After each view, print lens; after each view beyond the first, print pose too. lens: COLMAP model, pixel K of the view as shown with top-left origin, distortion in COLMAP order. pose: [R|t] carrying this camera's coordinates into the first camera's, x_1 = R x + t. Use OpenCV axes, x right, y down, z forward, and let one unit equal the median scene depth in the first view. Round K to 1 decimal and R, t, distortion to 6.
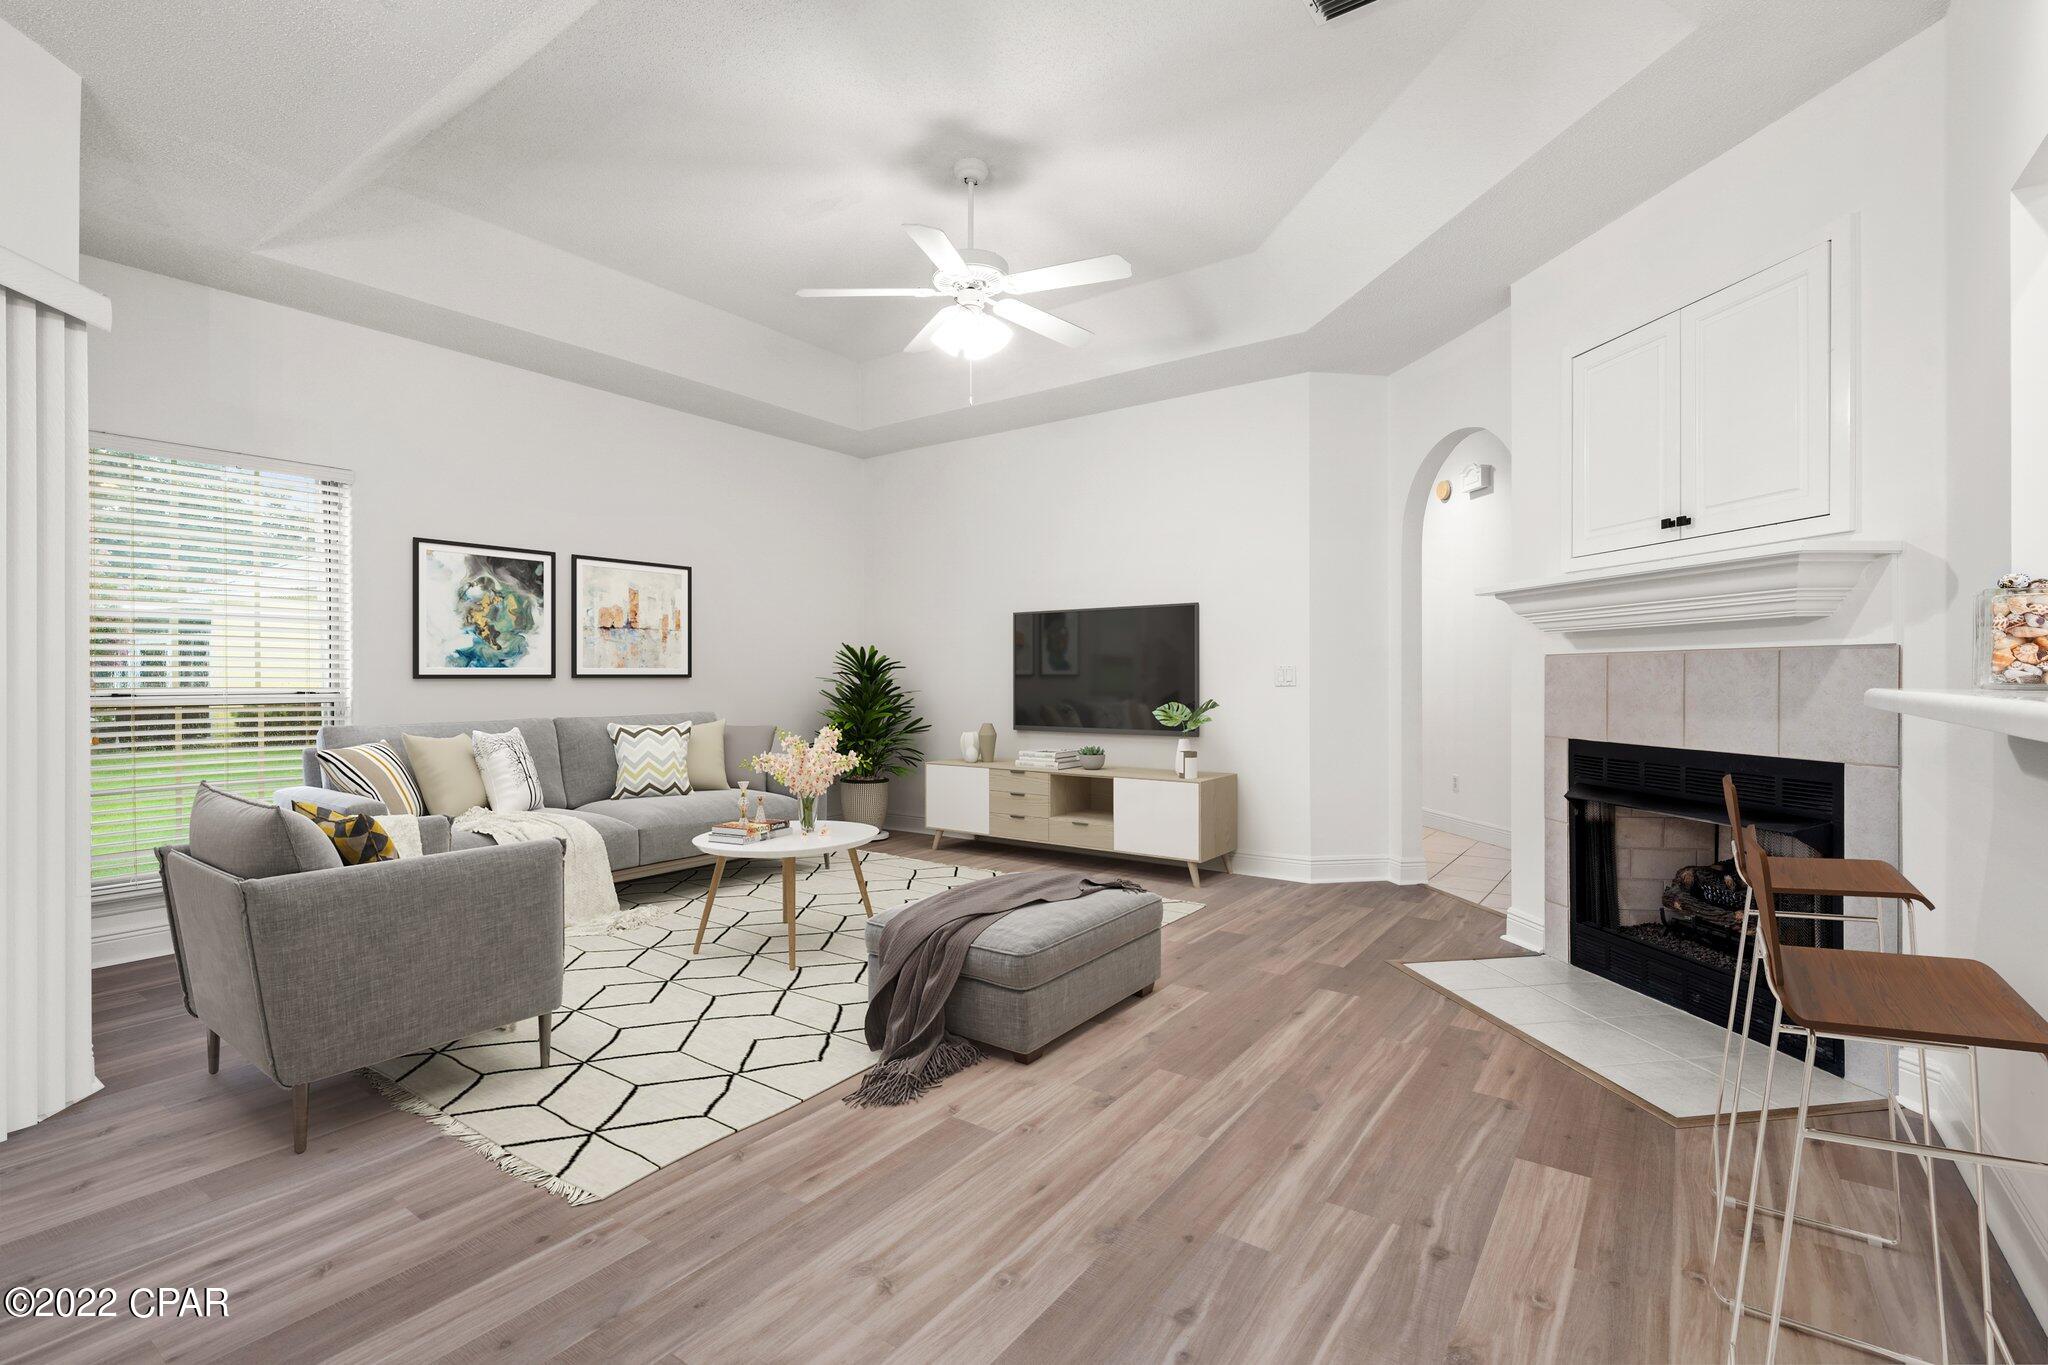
lens RADIAL K [[938.7, 0, 1024.9], [0, 938.7, 669.8], [0, 0, 1]] dist [0.001058, -0.000133]
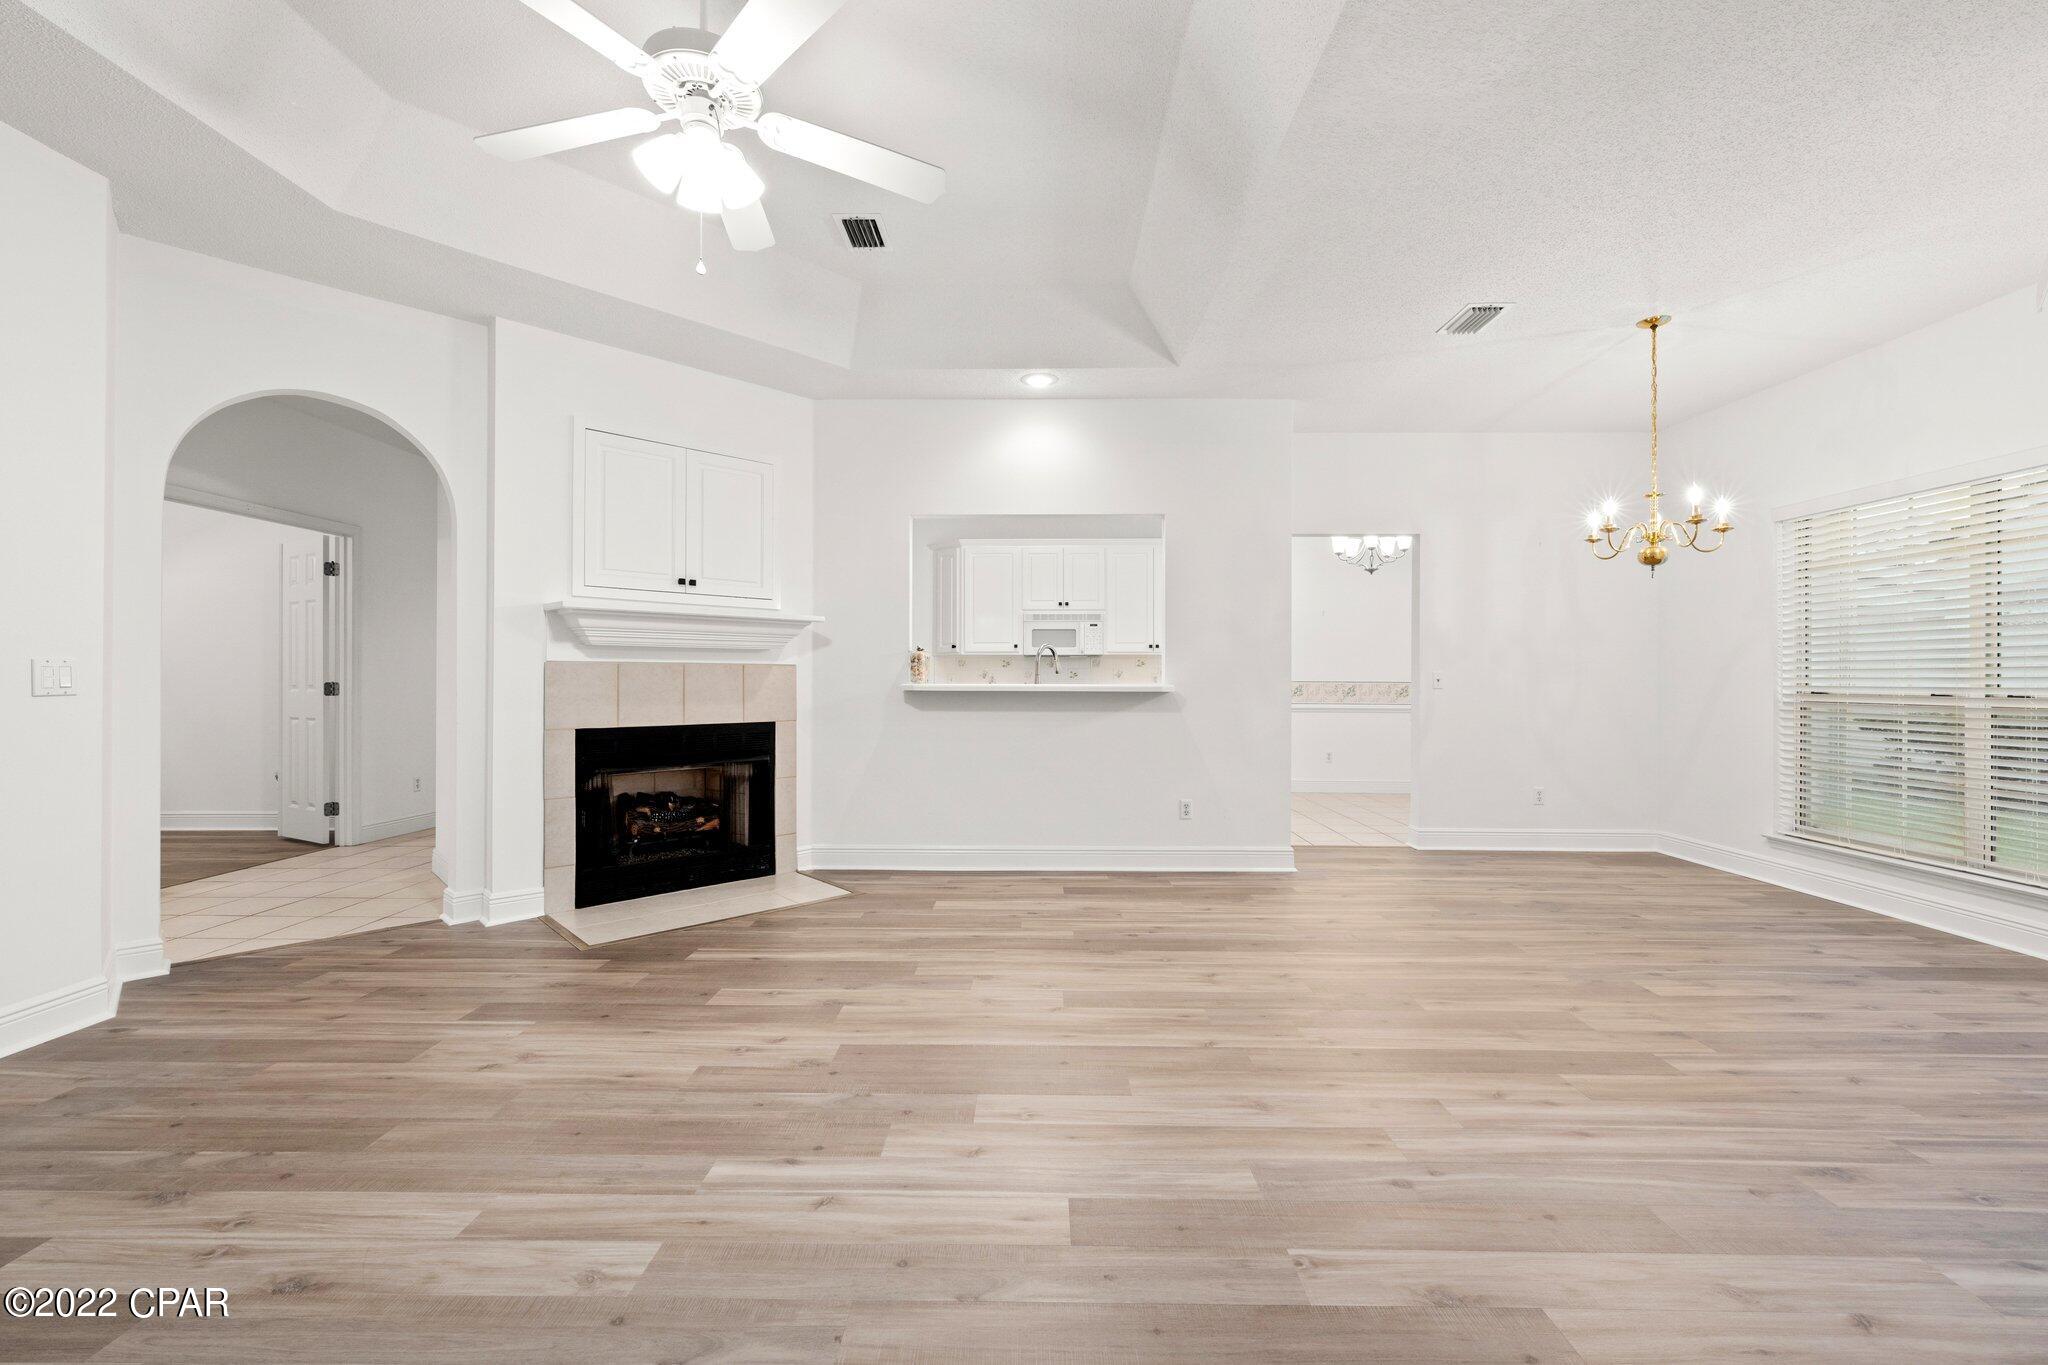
lens RADIAL K [[828.5, 0, 1033.7], [0, 828.5, 677.5], [0, 0, 1]] dist [-0.001164, -0.000223]
pose [[-0.580358, 0.002054, 0.814359, -0.938657], [-0.004957, 0.999969, -0.006055, 0.010821], [-0.814346, -0.007551, -0.580330, 1.591464]]
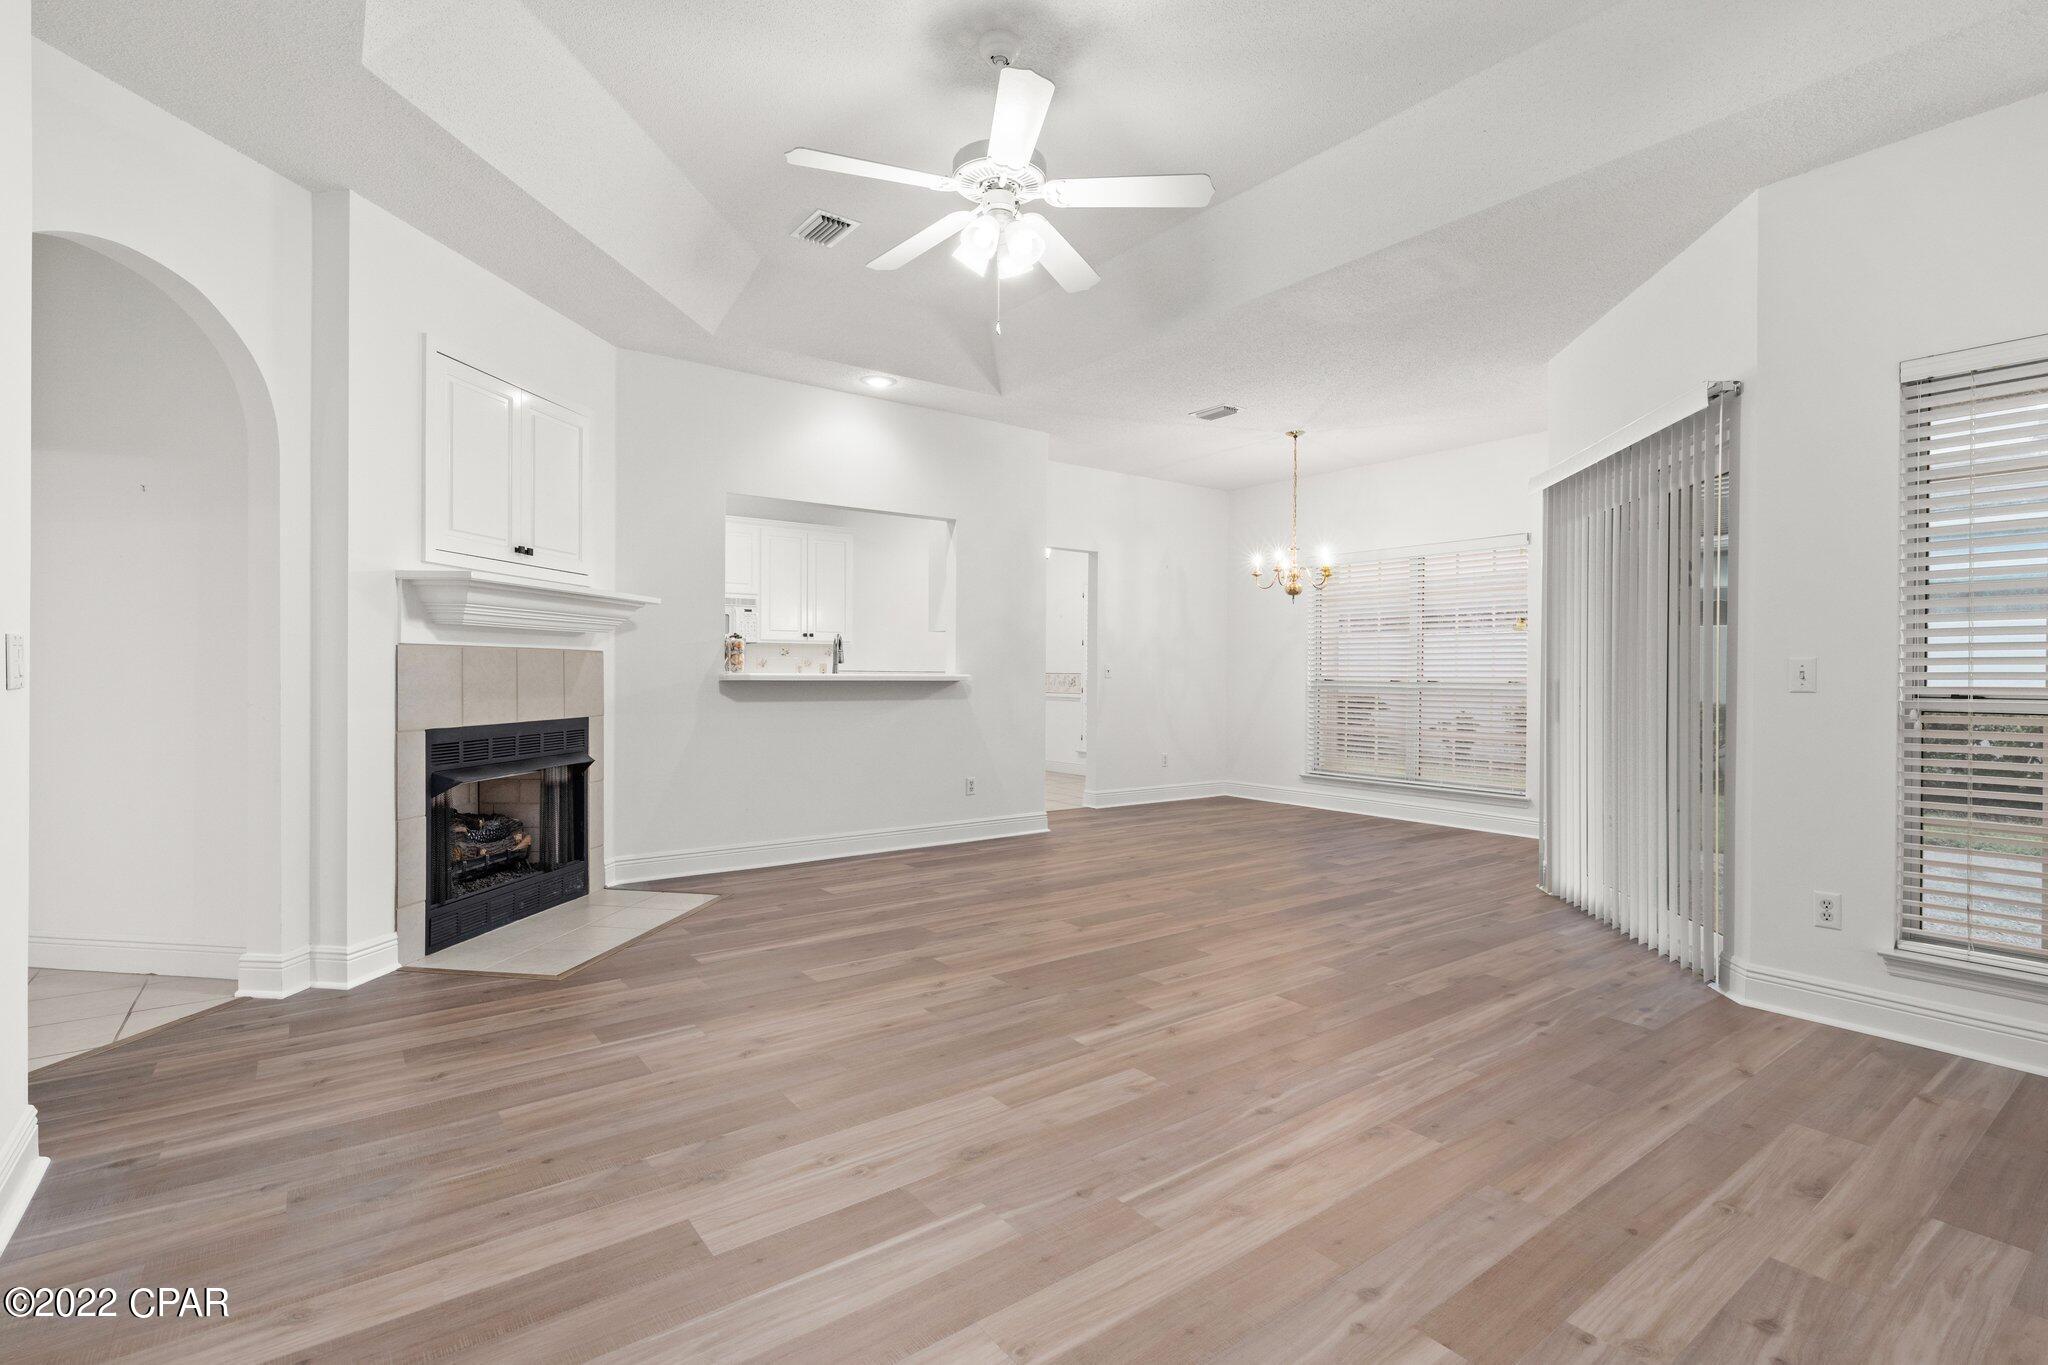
lens RADIAL K [[938.7, 0, 1029.6], [0, 938.7, 677.8], [0, 0, 1]] dist [0.001058, -0.000133]
pose [[-0.955281, -0.005404, 0.295649, -0.449623], [-0.005362, 0.999985, 0.000954, 0.019601], [-0.295650, -0.000674, -0.955296, 2.447538]]
